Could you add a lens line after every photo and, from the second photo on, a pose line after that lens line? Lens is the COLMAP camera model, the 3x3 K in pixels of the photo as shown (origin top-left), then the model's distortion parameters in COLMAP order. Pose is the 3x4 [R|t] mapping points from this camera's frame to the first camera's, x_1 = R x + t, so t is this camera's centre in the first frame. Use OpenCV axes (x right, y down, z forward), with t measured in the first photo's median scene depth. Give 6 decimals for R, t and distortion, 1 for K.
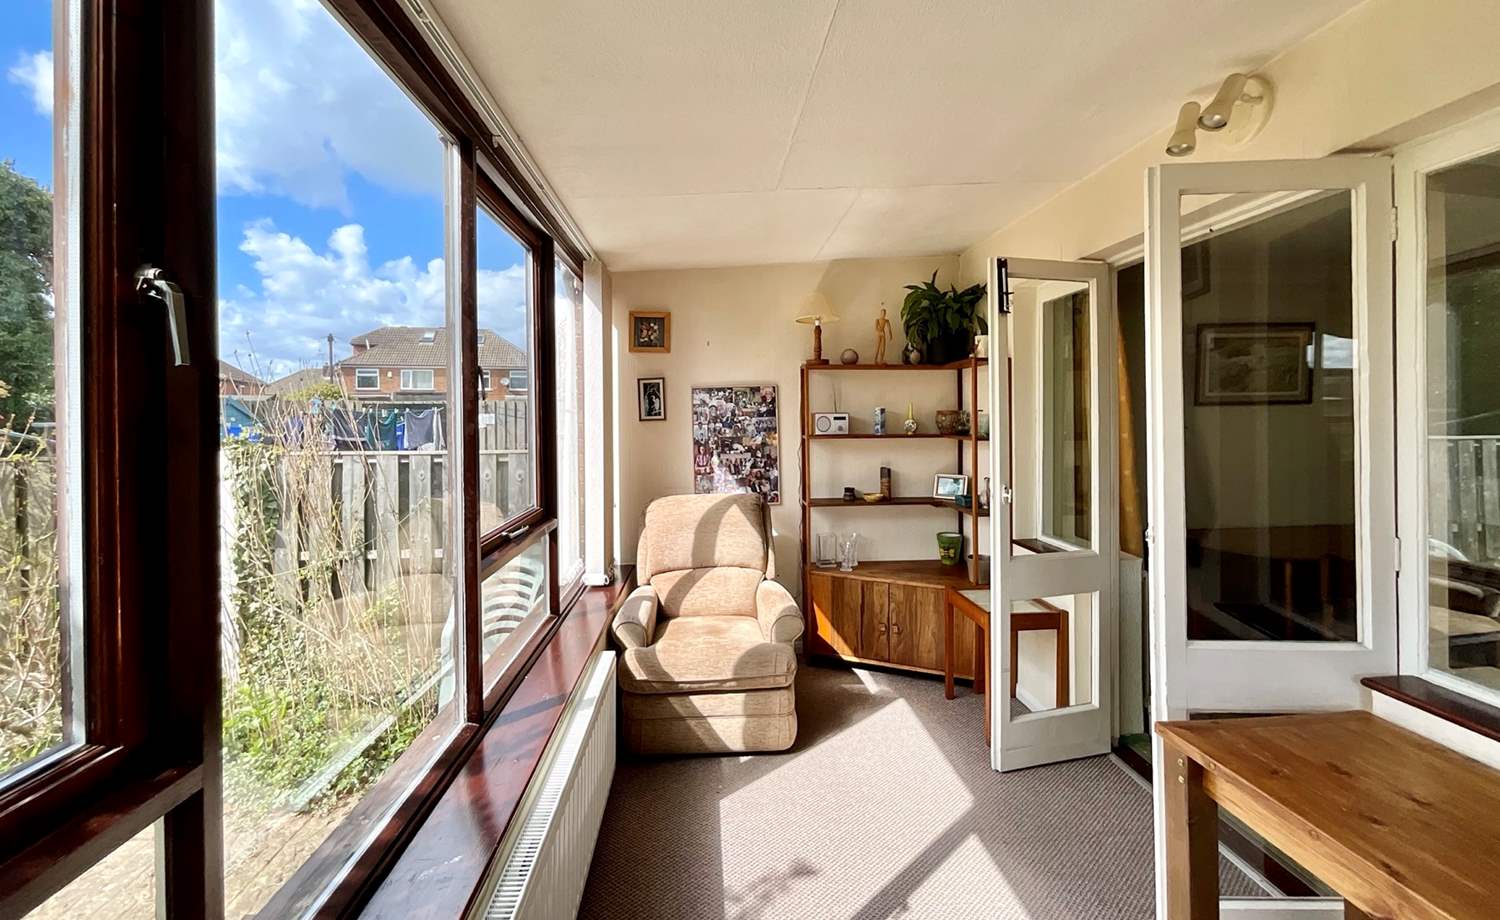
lens RADIAL K [[611.4, 0, 754.5], [0, 611.4, 415.2], [0, 0, 1]] dist [-0.007098, -0.000098]
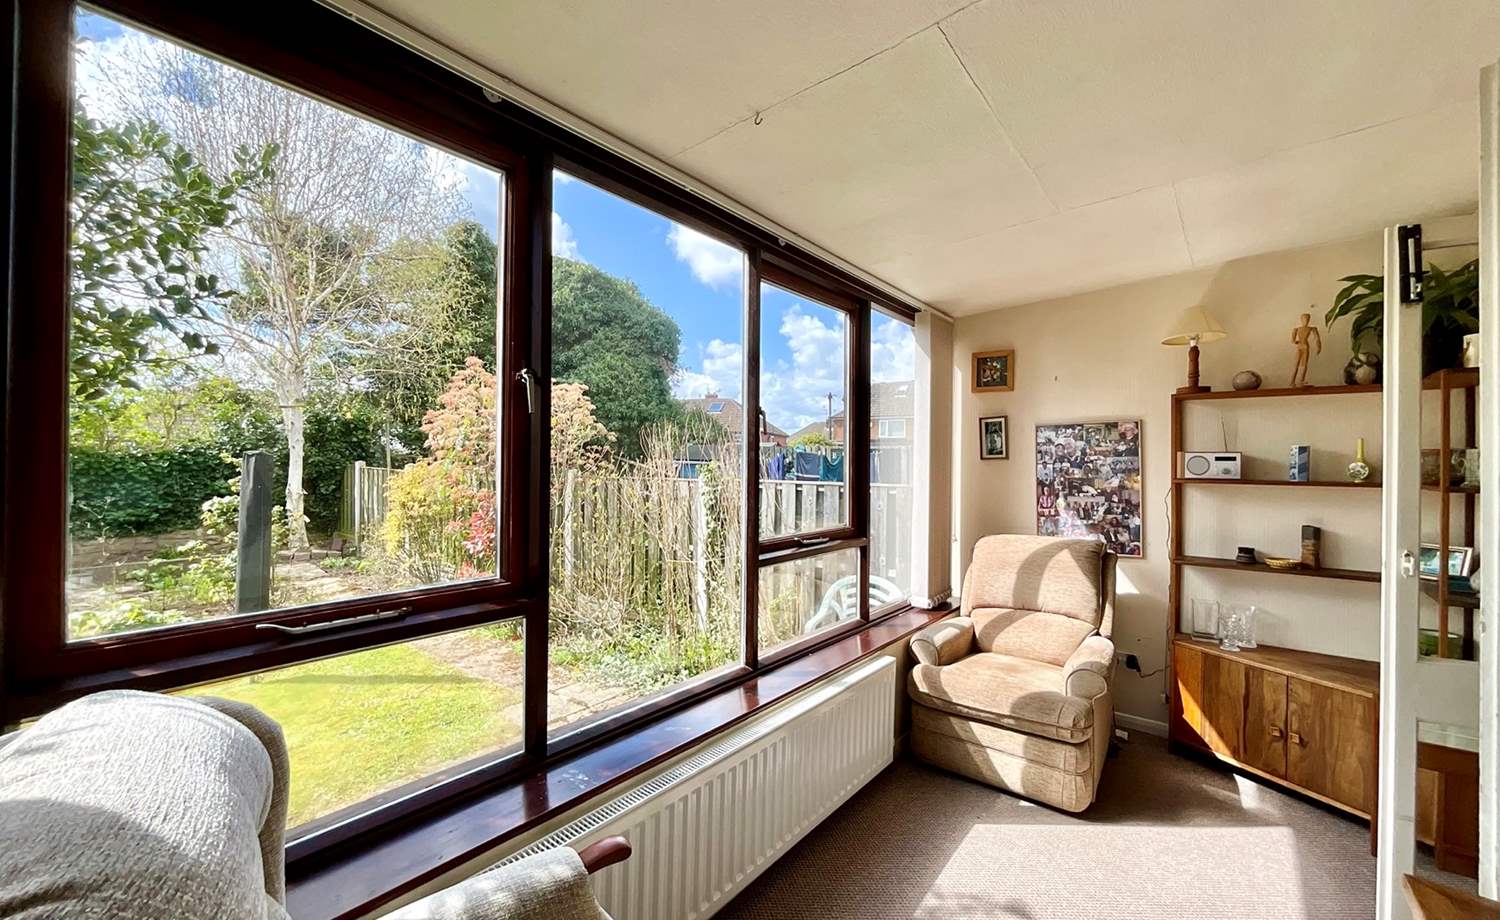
lens RADIAL K [[611.4, 0, 747.9], [0, 611.4, 460.4], [0, 0, 1]] dist [-0.007098, -0.000098]
pose [[0.729134, 0.011796, -0.684269, 0.228111], [-0.014322, 0.999895, 0.001976, 0.014768], [0.684221, 0.008360, 0.729227, -0.010511]]
